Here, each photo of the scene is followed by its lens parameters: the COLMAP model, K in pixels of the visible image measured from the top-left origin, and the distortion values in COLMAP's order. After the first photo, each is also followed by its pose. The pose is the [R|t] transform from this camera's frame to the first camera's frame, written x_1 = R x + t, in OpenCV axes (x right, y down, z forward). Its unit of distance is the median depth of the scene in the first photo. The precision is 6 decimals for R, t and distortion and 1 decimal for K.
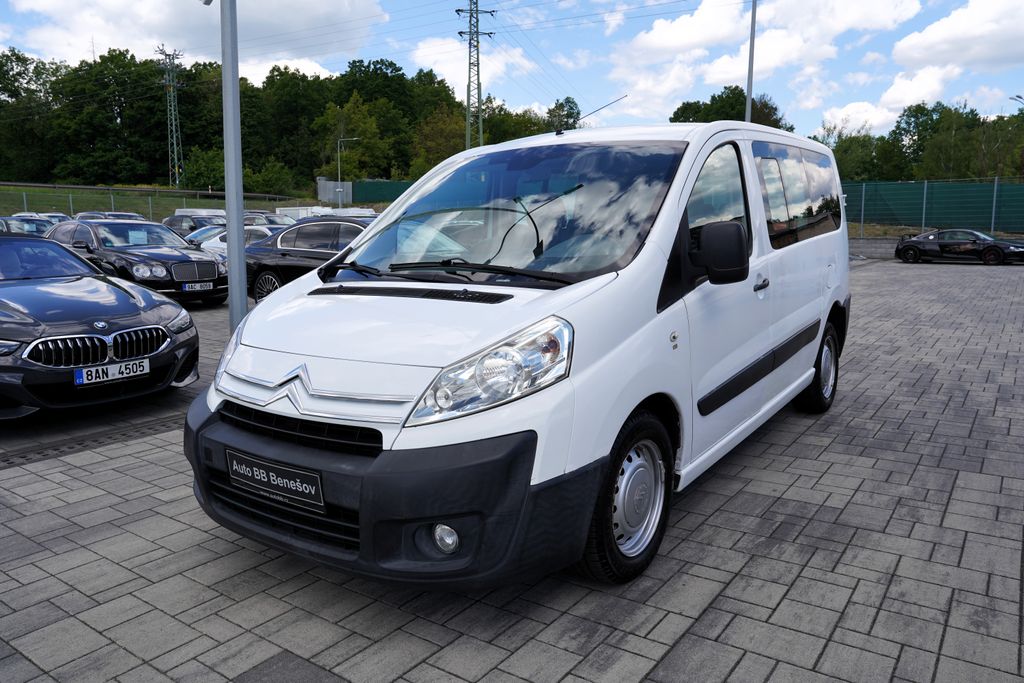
lens RADIAL K [[752.2, 0, 556.0], [0, 752.2, 339.5], [0, 0, 1]] dist [-0.072397, 0.049829]
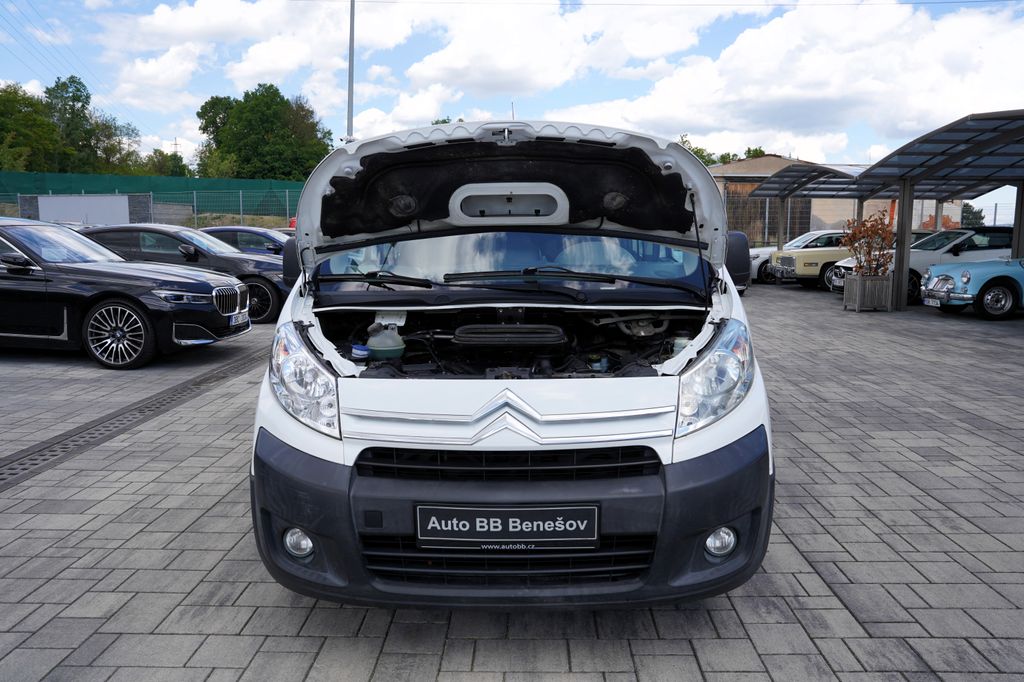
lens RADIAL K [[768.9, 0, 561.6], [0, 768.9, 338.5], [0, 0, 1]] dist [-0.077138, 0.067343]
pose [[0.825634, -0.062300, 0.560756, -0.806397], [0.069336, 0.997555, 0.008742, -0.030575], [-0.559930, 0.031663, 0.827935, 0.230683]]
